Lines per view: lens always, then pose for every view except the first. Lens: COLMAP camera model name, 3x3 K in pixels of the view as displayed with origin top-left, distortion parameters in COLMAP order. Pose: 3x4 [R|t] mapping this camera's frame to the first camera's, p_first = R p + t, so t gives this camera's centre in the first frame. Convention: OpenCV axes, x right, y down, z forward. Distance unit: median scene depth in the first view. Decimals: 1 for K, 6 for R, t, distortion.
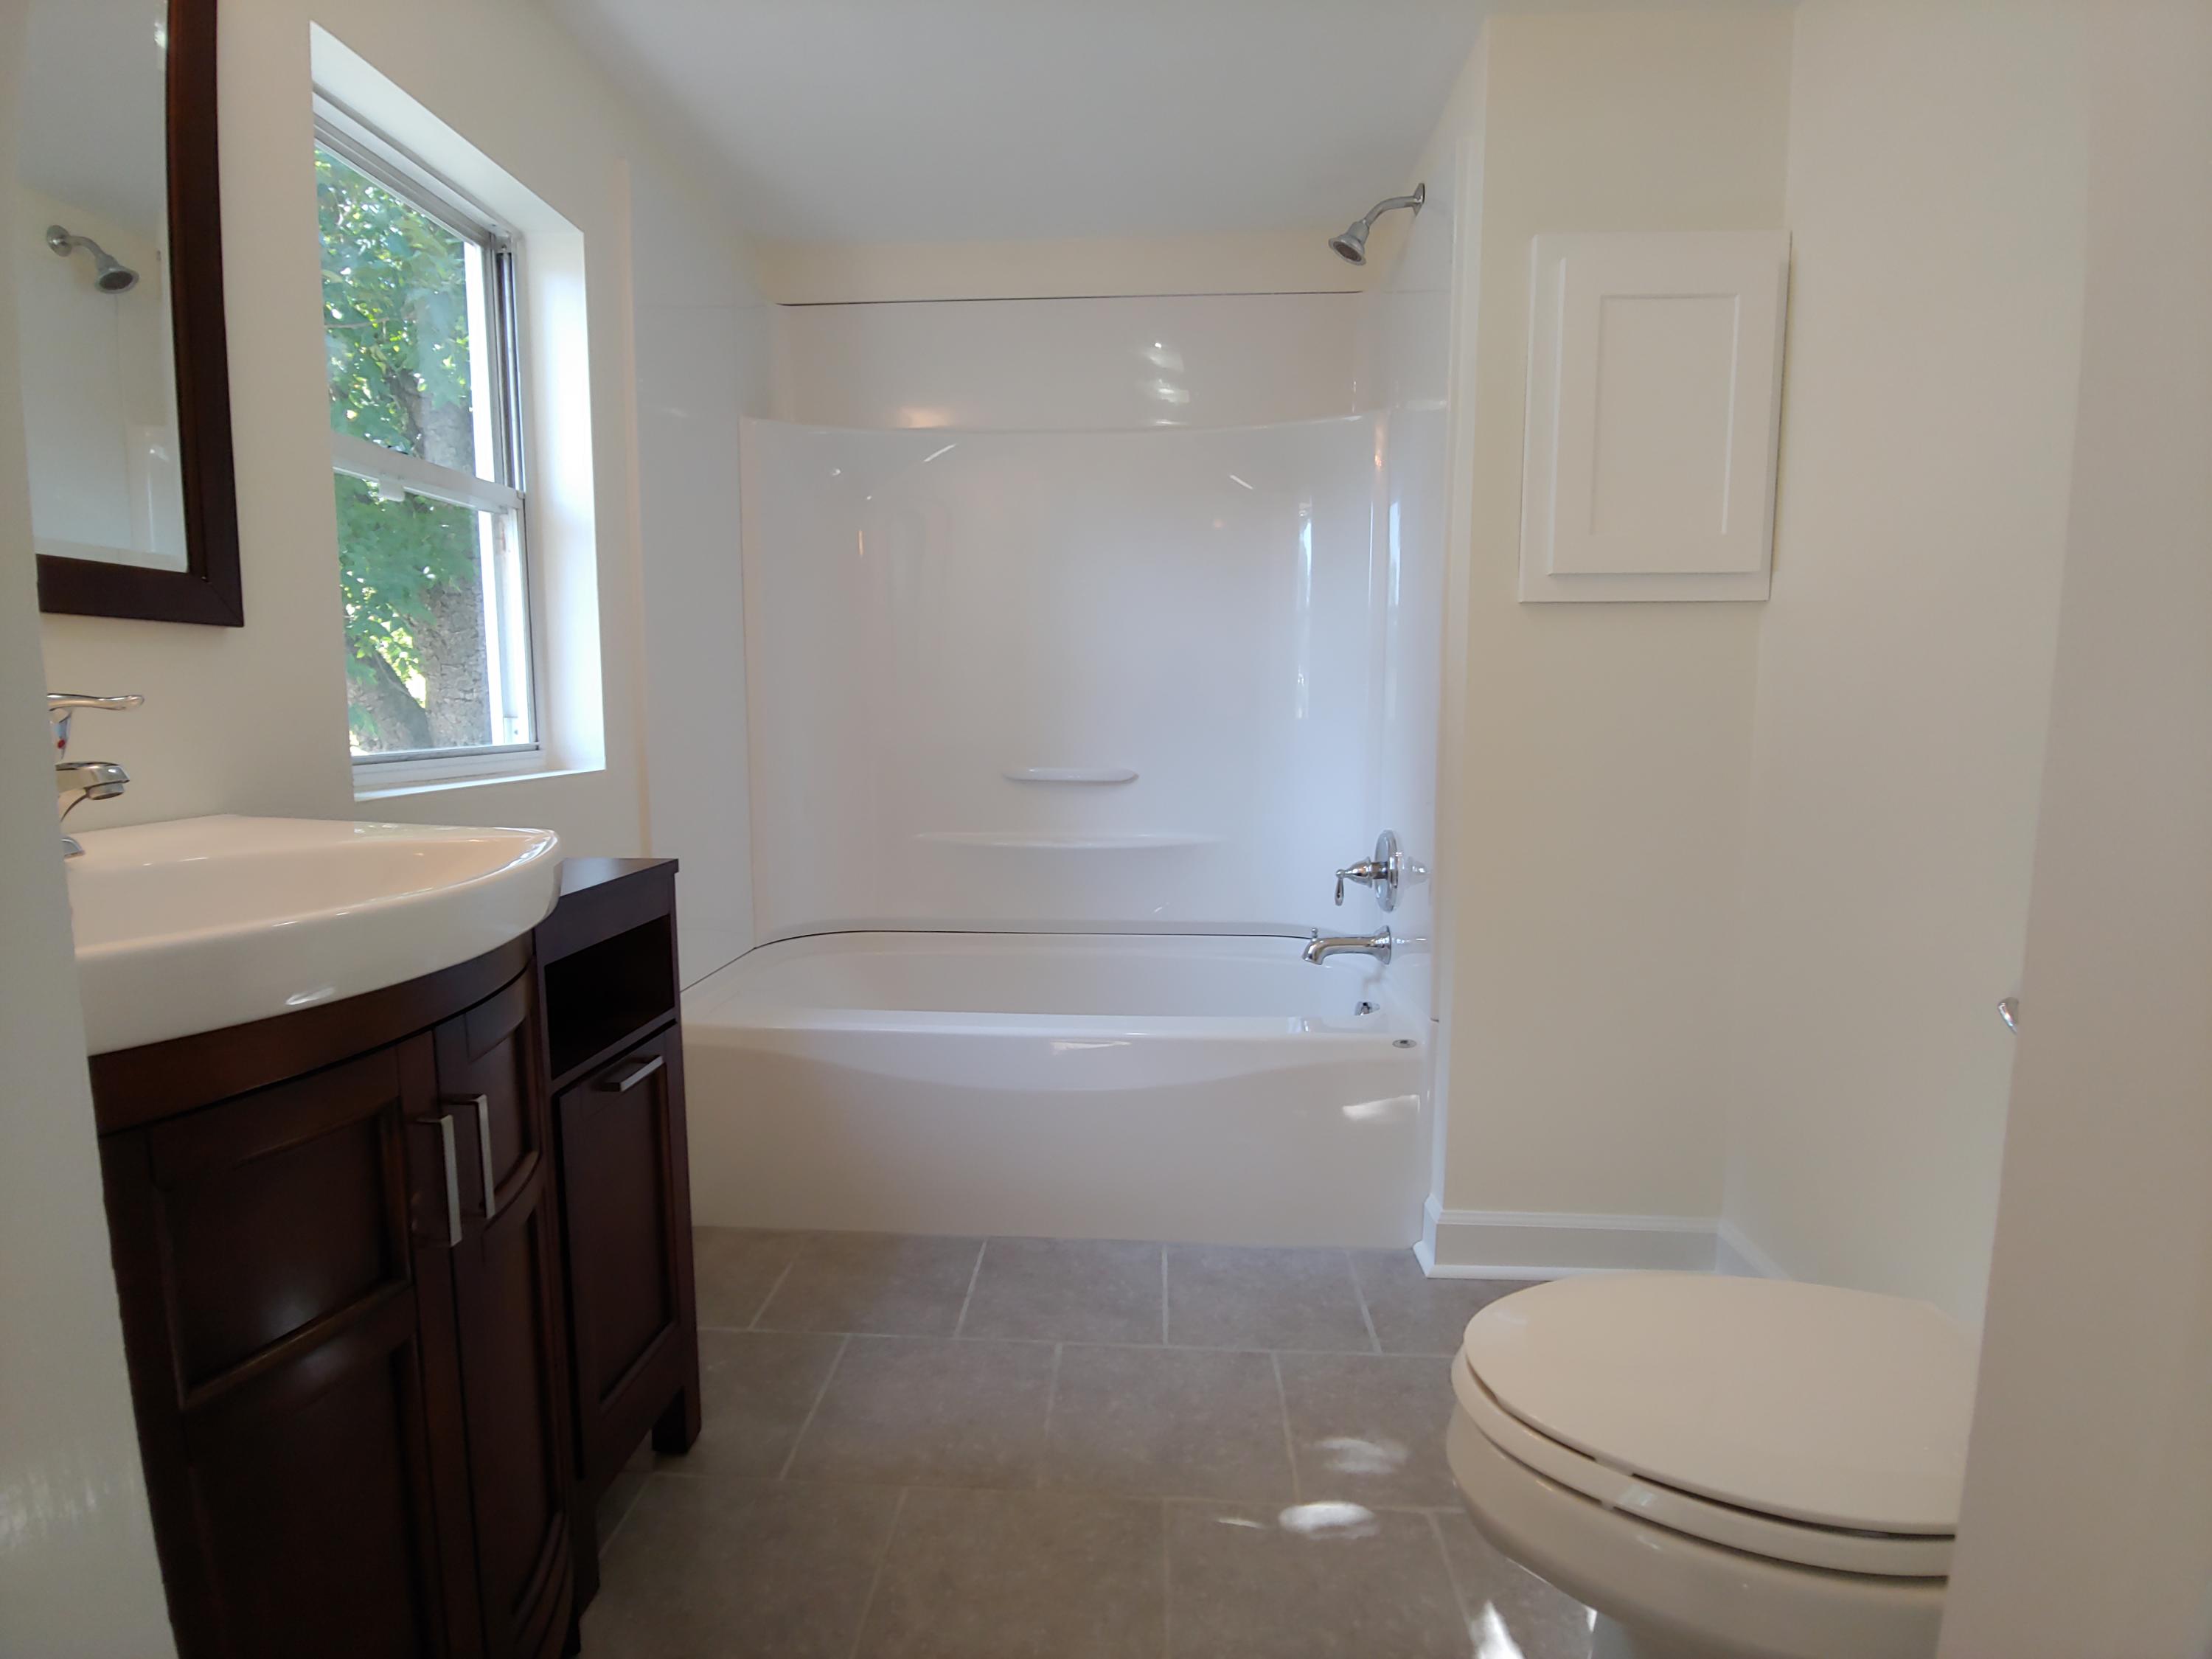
lens RADIAL K [[1107.8, 0, 1097.7], [0, 1107.8, 820.4], [0, 0, 1]] dist [0.001293, 0.001542]
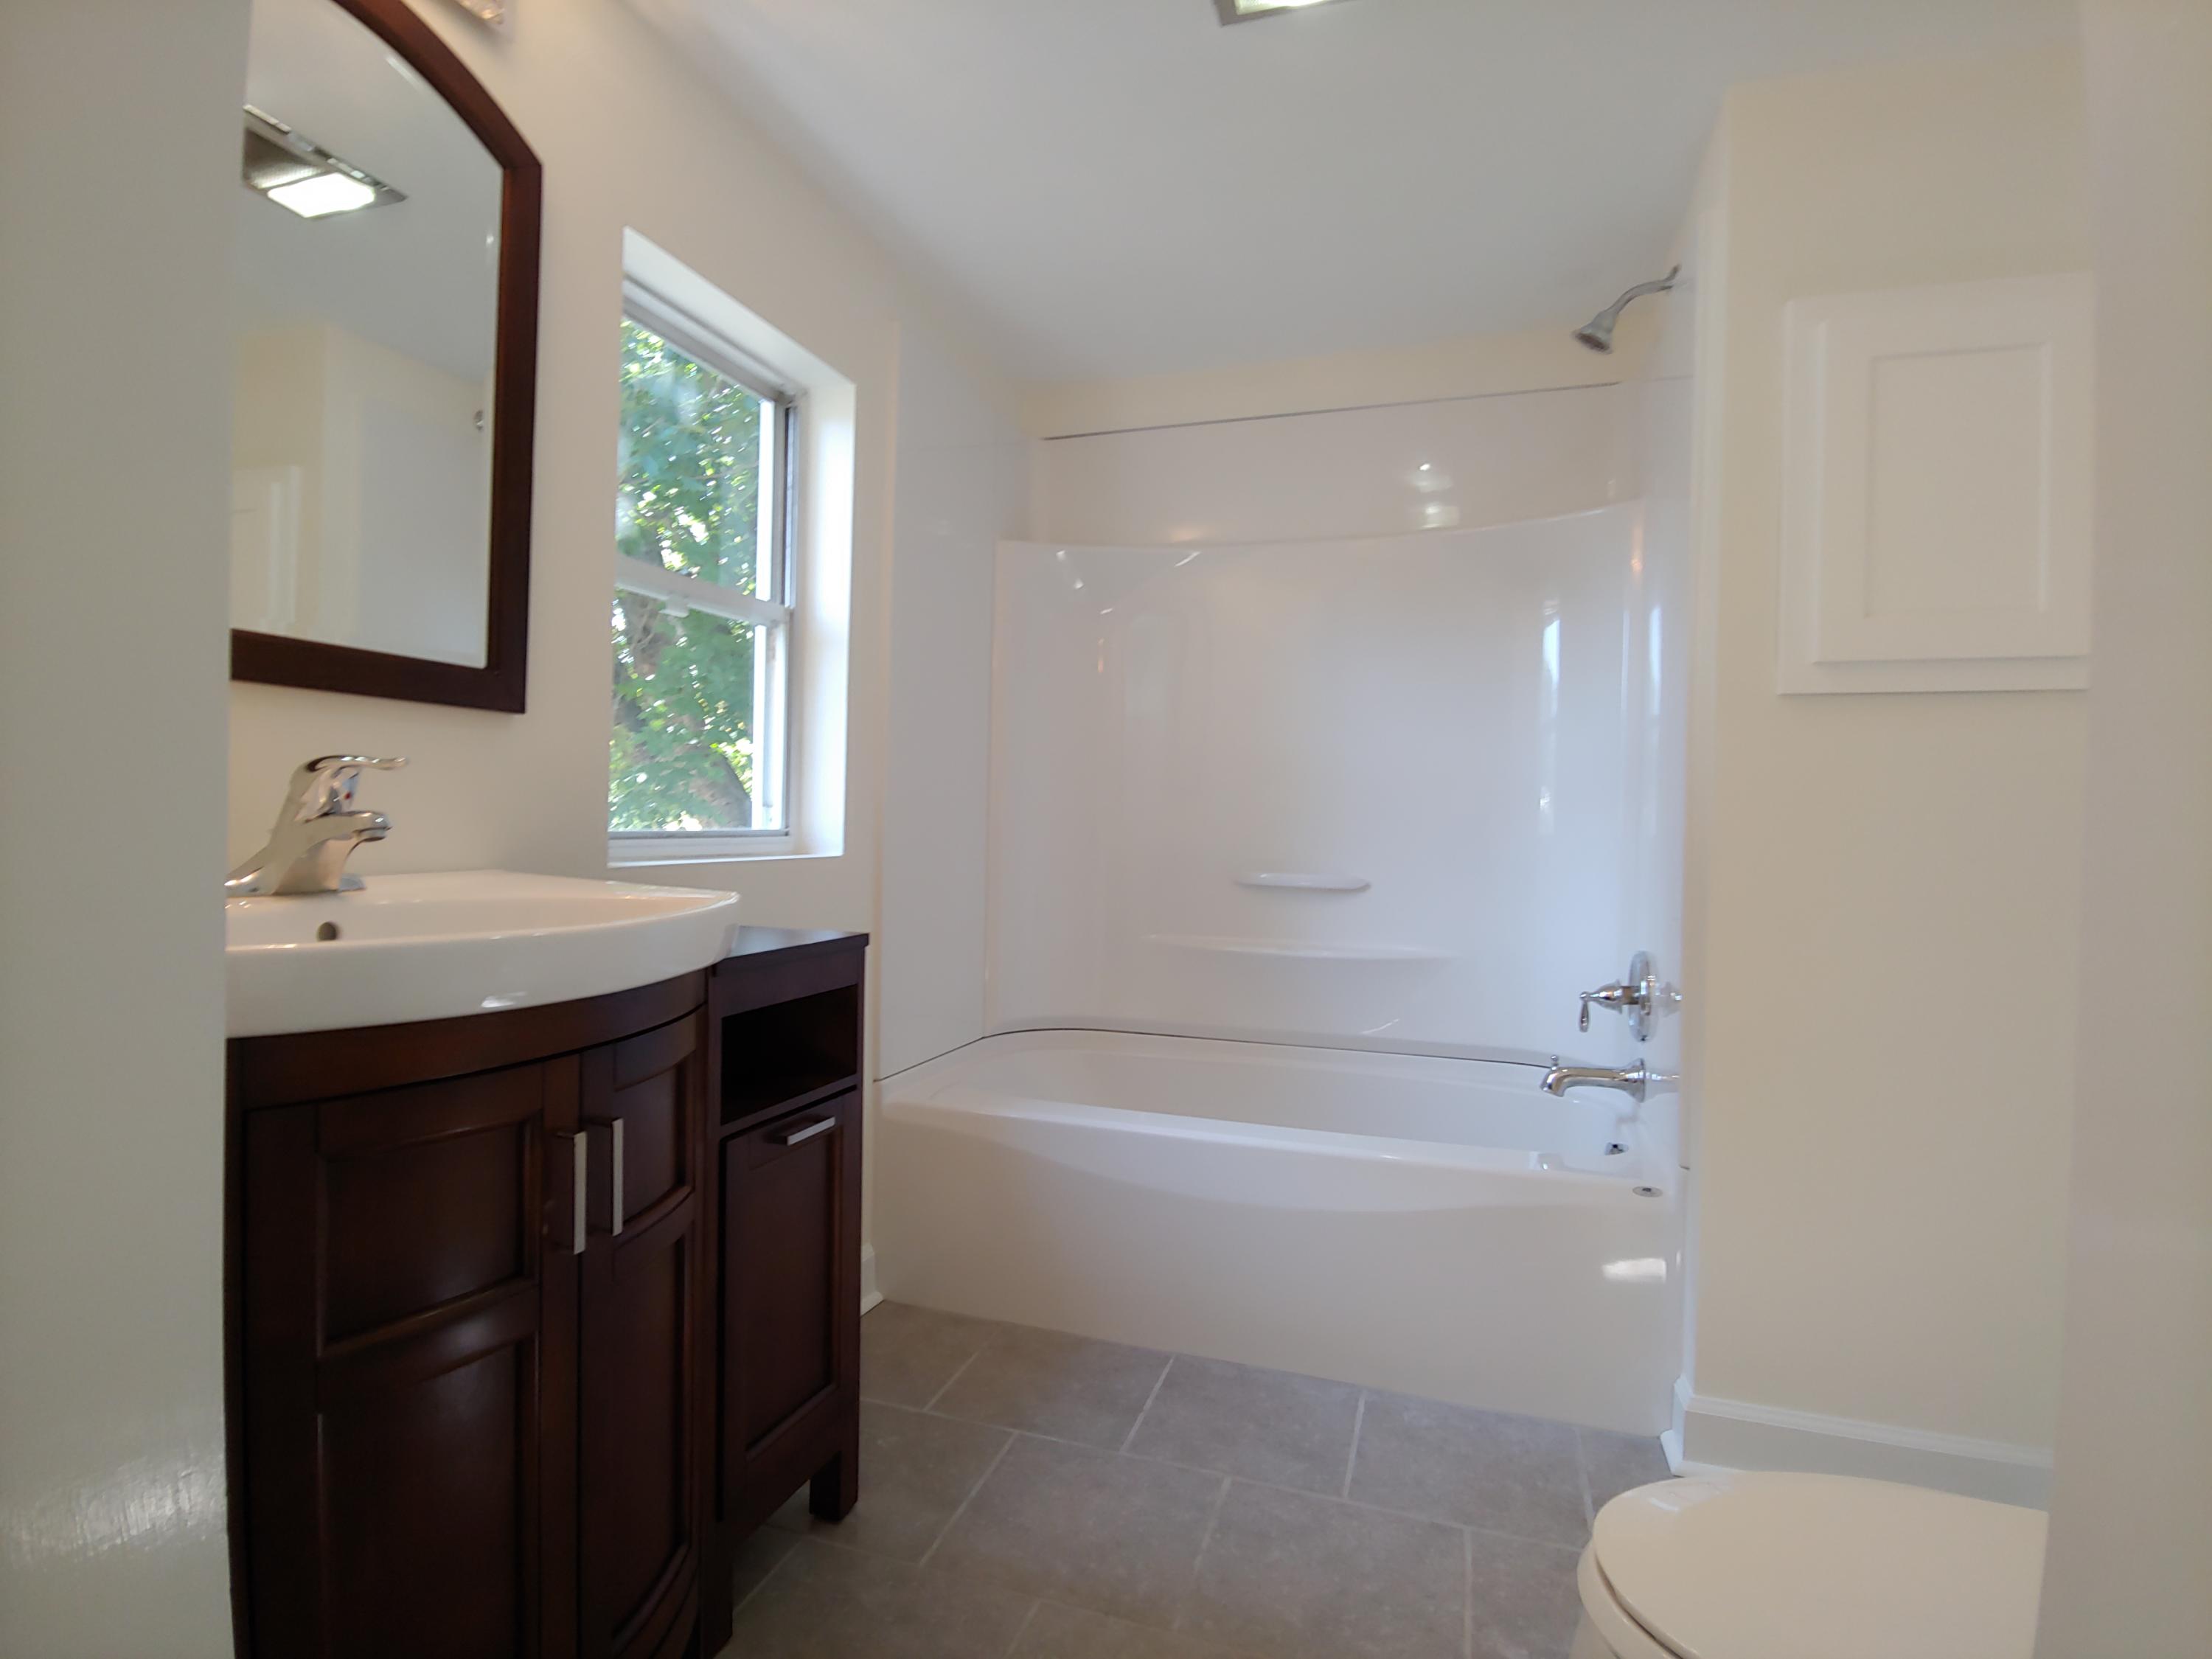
lens RADIAL K [[1107.8, 0, 1104.0], [0, 1107.8, 827.9], [0, 0, 1]] dist [0.001293, 0.001542]
pose [[0.966351, 0.020811, -0.256382, 0.085379], [-0.046671, 0.994364, -0.095196, 0.019663], [0.252956, 0.103958, 0.961876, 0.015929]]
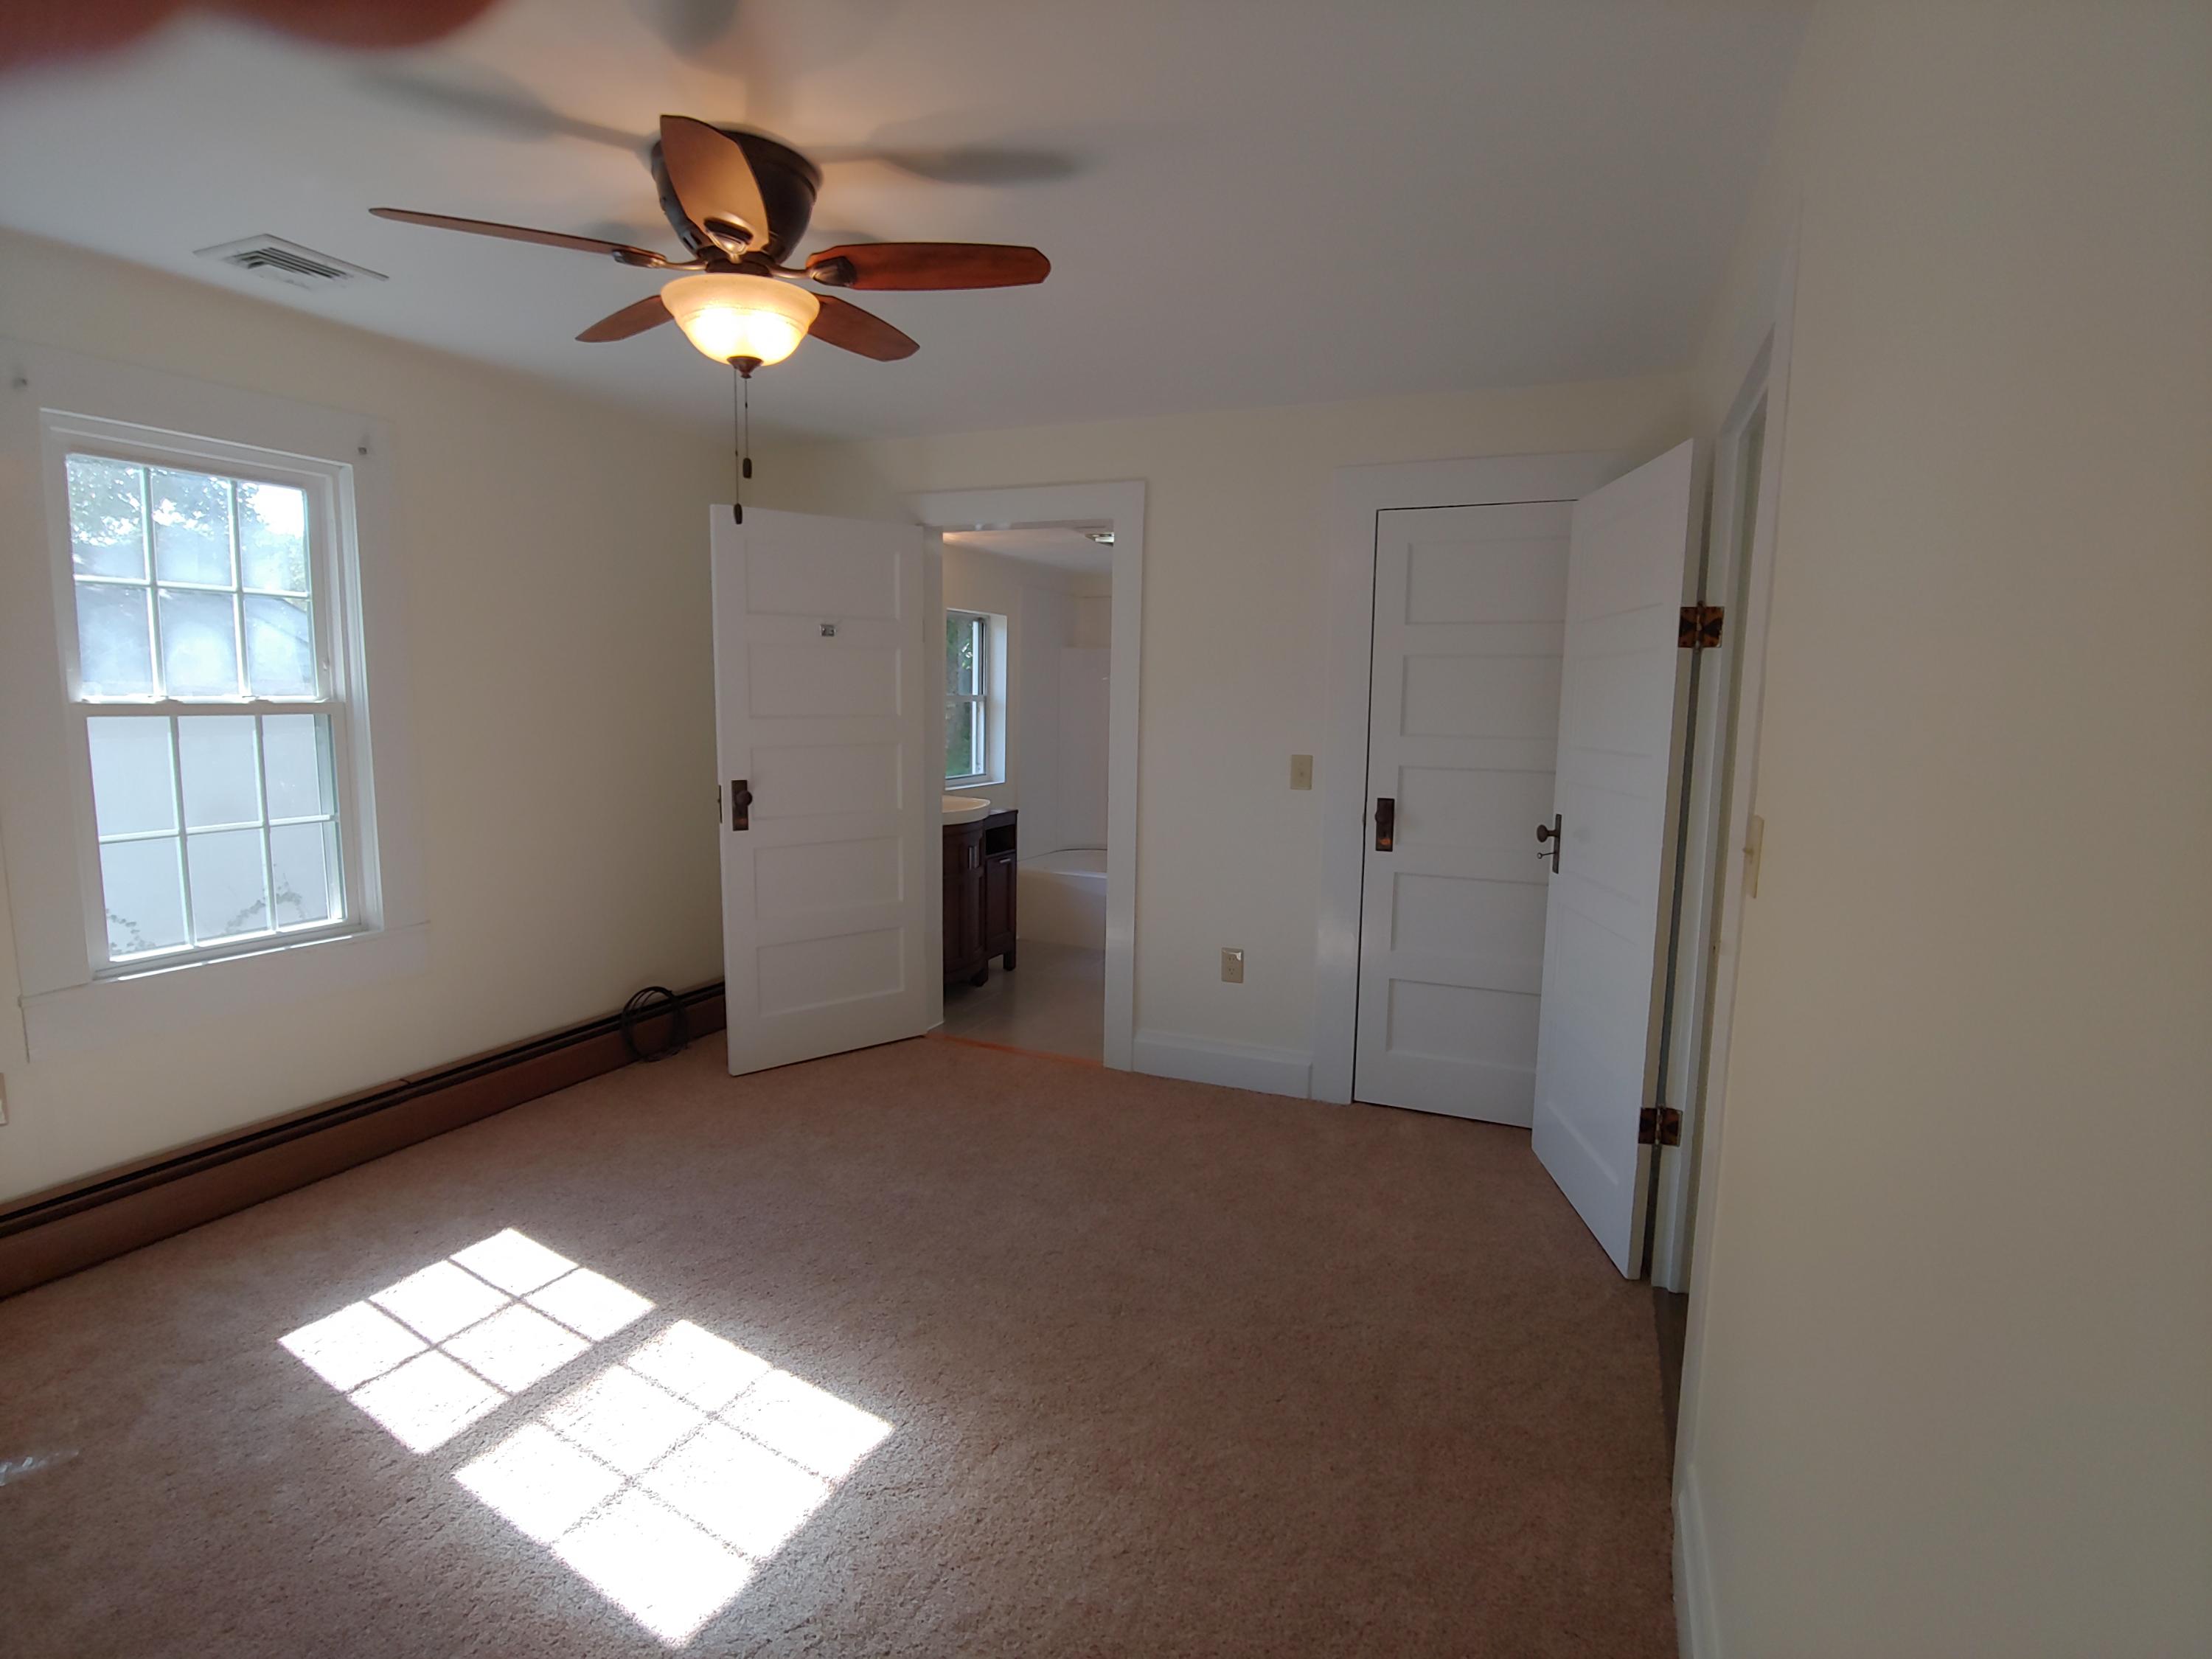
lens RADIAL K [[1107.8, 0, 1115.9], [0, 1107.8, 833.1], [0, 0, 1]] dist [0.001293, 0.001542]
pose [[0.940921, 0.059731, -0.333315, 0.935799], [-0.052815, 0.998160, 0.029781, -0.013765], [0.334481, -0.010417, 0.942345, -1.911230]]
